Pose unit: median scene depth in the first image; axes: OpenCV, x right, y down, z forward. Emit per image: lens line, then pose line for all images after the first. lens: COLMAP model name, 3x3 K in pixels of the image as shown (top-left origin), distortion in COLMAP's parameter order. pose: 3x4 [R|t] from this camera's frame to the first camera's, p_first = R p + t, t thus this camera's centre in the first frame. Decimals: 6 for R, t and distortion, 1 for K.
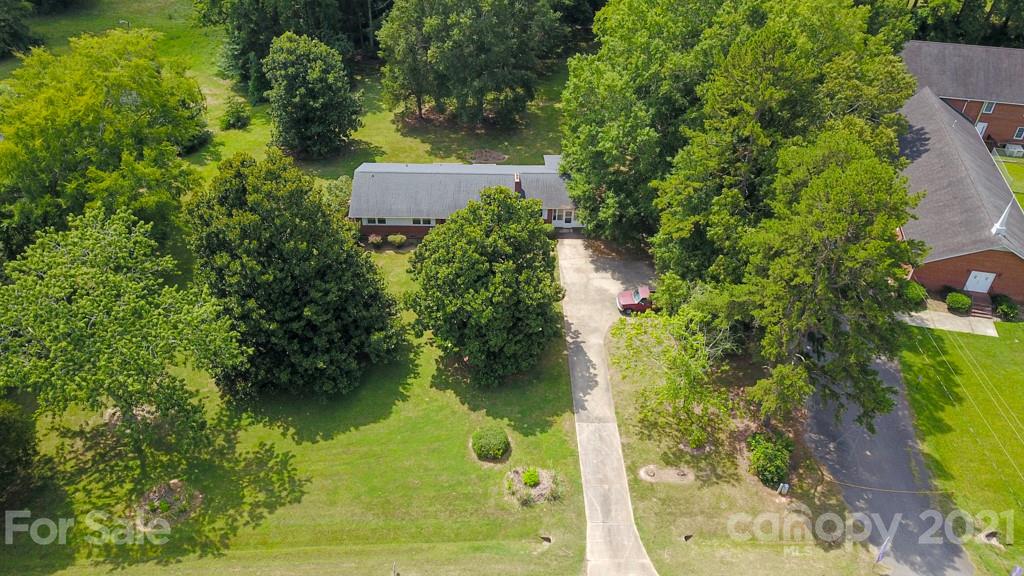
lens RADIAL K [[743.7, 0, 568.9], [0, 743.7, 316.9], [0, 0, 1]] dist [0.031627, 0.000342]
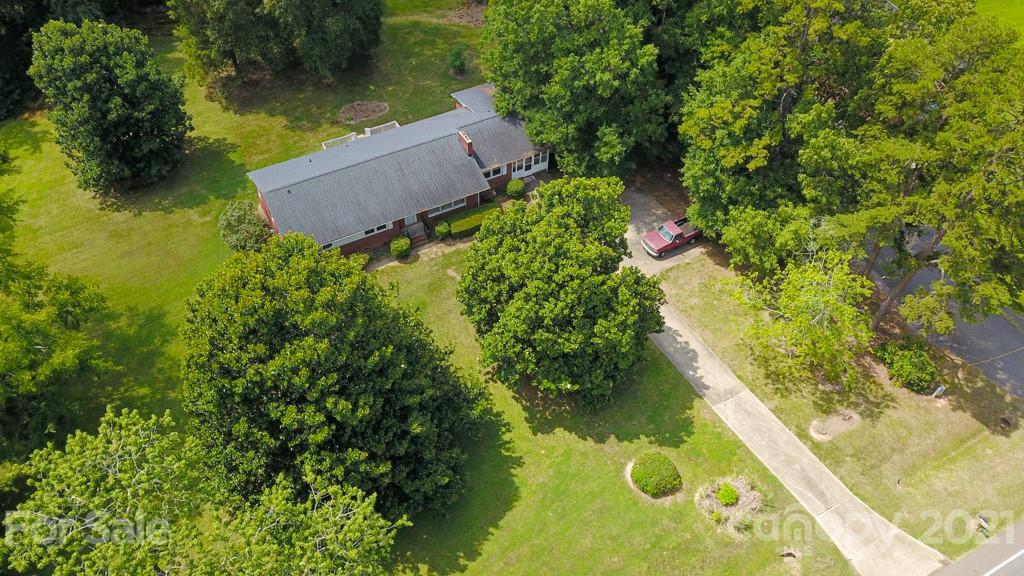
lens RADIAL K [[725.8, 0, 535.6], [0, 725.8, 287.7], [0, 0, 1]] dist [0.002711, 0.000597]
pose [[0.885595, -0.354544, 0.300032, -0.391012], [0.297582, 0.929108, 0.219553, -0.245419], [-0.356604, -0.105151, 0.928320, 0.296336]]
